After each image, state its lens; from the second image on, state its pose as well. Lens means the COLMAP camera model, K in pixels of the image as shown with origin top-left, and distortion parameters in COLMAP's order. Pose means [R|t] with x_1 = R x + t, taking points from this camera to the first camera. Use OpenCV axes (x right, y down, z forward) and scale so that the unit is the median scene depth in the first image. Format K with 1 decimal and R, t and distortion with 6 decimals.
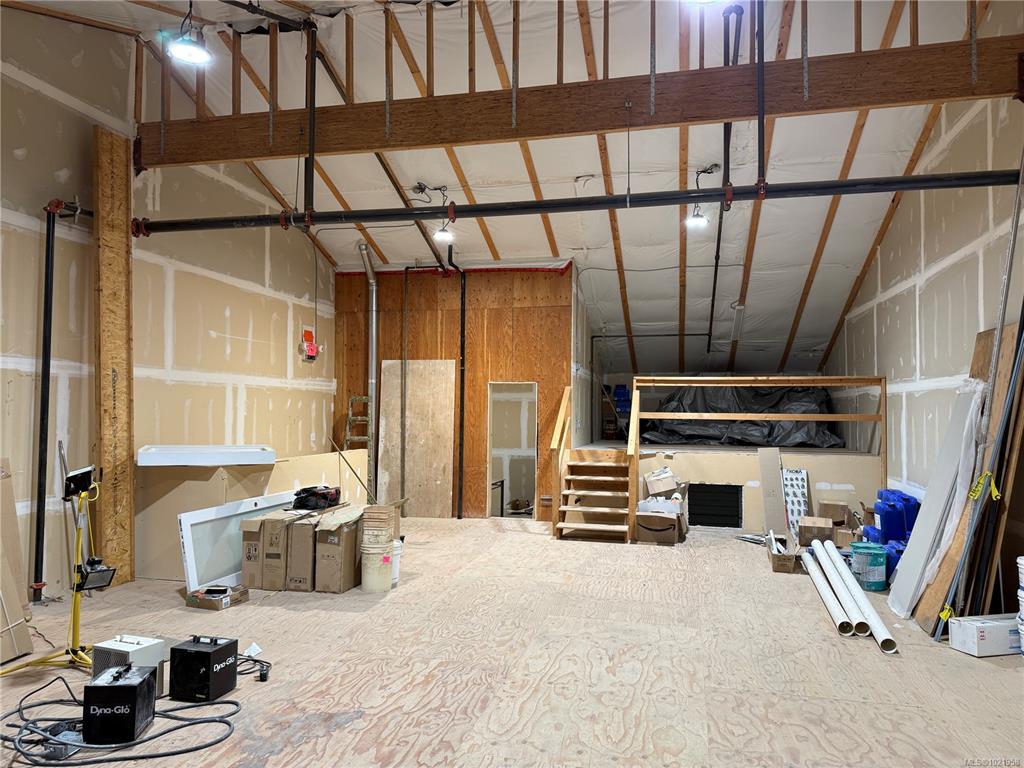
lens RADIAL K [[716.3, 0, 506.4], [0, 716.3, 386.1], [0, 0, 1]] dist [0.066874, -0.077237]
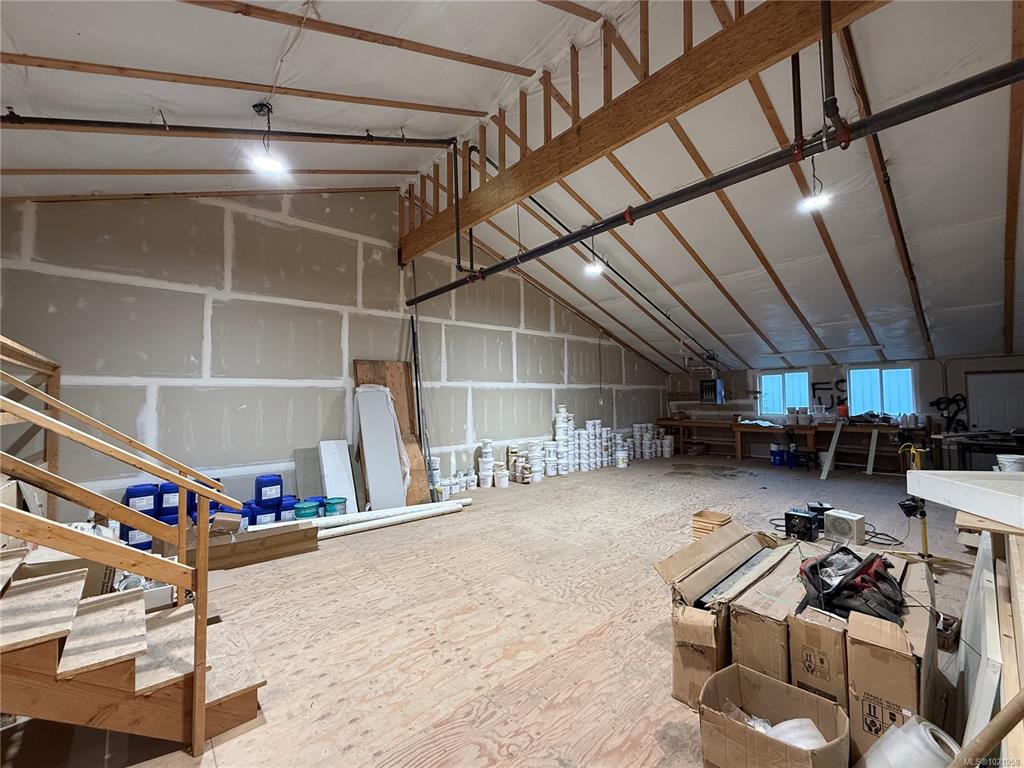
lens RADIAL K [[421.9, 0, 510.7], [0, 421.9, 381.8], [0, 0, 1]] dist [0.007042, 0.000754]
pose [[-0.822949, 0.028794, 0.567385, -0.227122], [-0.010436, 0.997780, -0.065772, 0.039843], [-0.568019, -0.060048, -0.820822, 1.304356]]
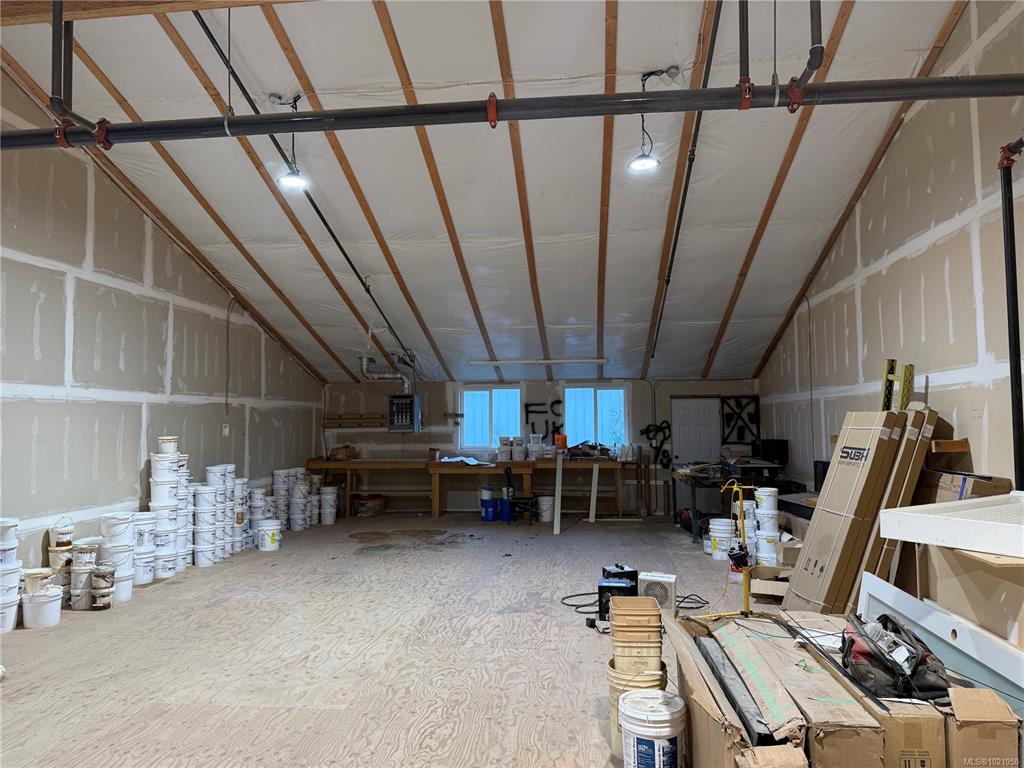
lens RADIAL K [[716.3, 0, 511.4], [0, 716.3, 378.4], [0, 0, 1]] dist [0.066874, -0.077237]
pose [[-0.991581, -0.007981, -0.129238, -0.008521], [0.004002, 0.995733, -0.092195, 0.040155], [0.129422, -0.091936, -0.987318, 1.304741]]
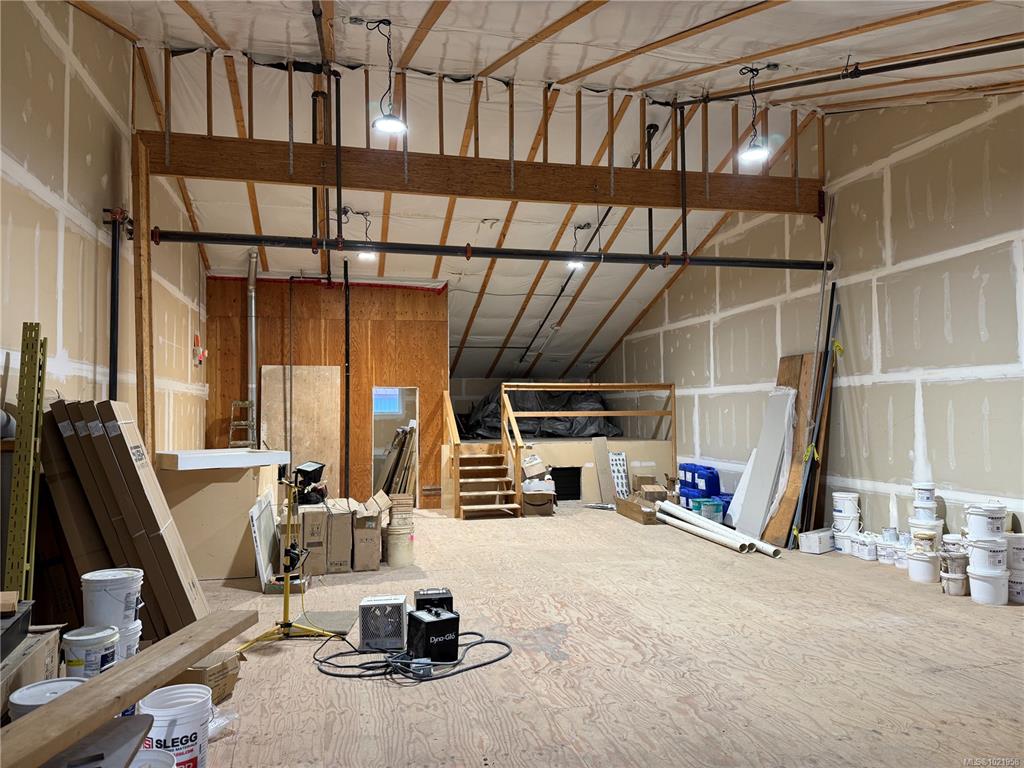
lens RADIAL K [[716.3, 0, 501.6], [0, 716.3, 381.3], [0, 0, 1]] dist [0.066874, -0.077237]
pose [[0.894944, 0.003605, 0.446163, -0.466498], [0.000332, 0.999962, -0.008745, -0.005884], [-0.446177, 0.007975, 0.894909, -0.106055]]
